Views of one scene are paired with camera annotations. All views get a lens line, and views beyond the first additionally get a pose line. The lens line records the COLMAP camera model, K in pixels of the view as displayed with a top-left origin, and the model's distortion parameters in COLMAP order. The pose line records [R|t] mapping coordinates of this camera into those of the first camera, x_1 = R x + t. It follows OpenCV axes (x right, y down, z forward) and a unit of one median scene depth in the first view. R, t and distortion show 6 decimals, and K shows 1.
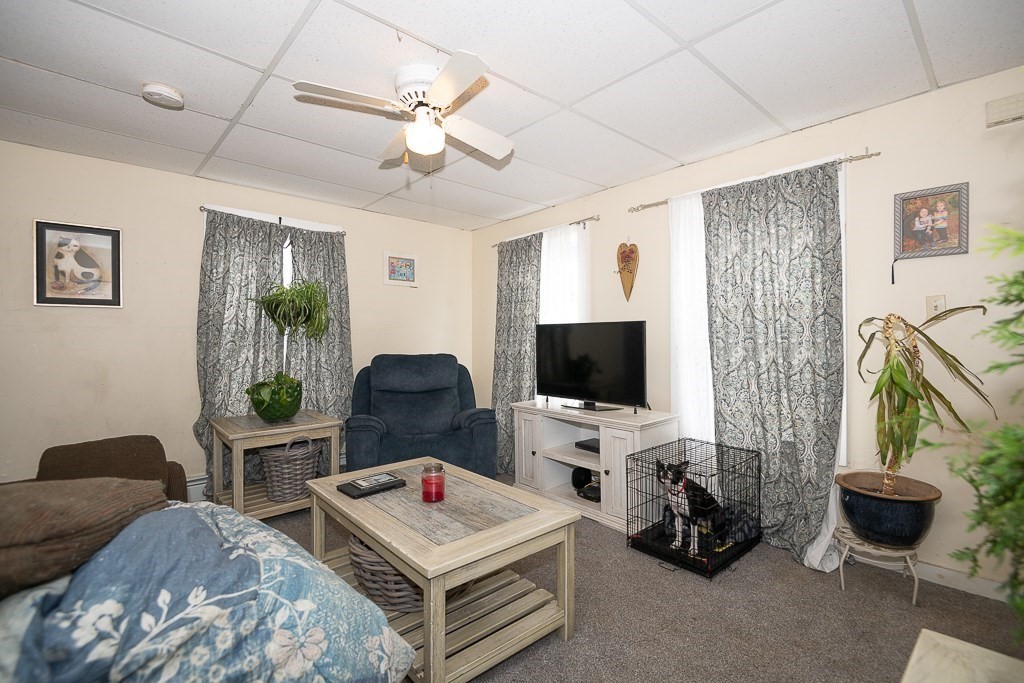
lens RADIAL K [[457.4, 0, 510.9], [0, 457.4, 338.8], [0, 0, 1]] dist [0.035705, -0.024877]
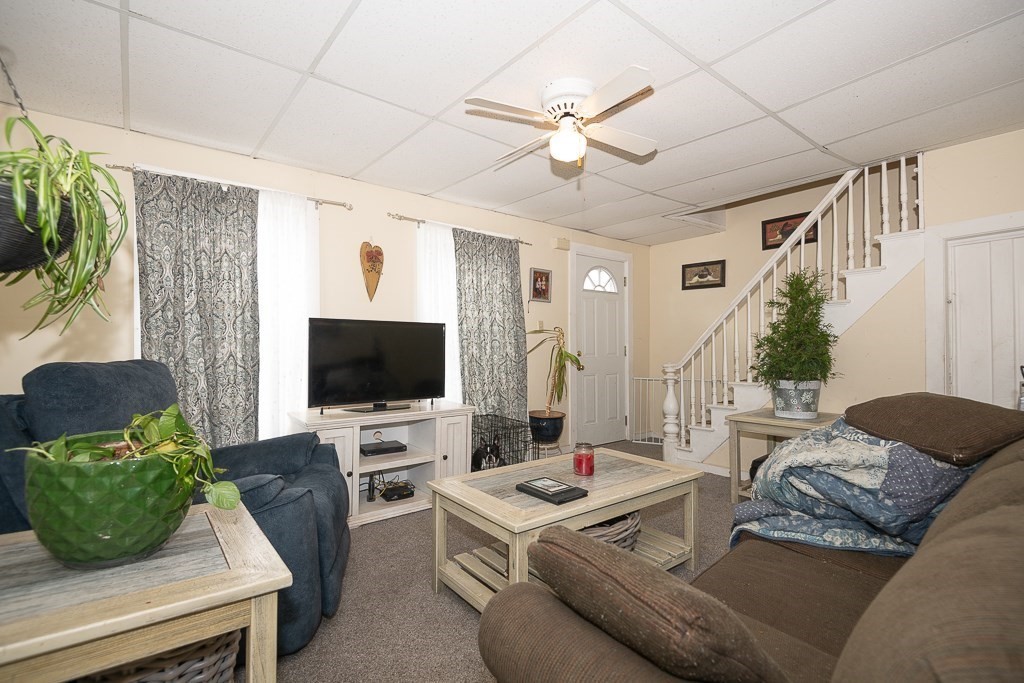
lens RADIAL K [[457.4, 0, 510.9], [0, 457.4, 338.8], [0, 0, 1]] dist [0.035705, -0.024877]
pose [[0.065702, -0.001837, 0.997838, -0.908007], [-0.021966, 0.999753, 0.003287, -0.009959], [-0.997598, -0.022134, 0.065645, 0.769014]]
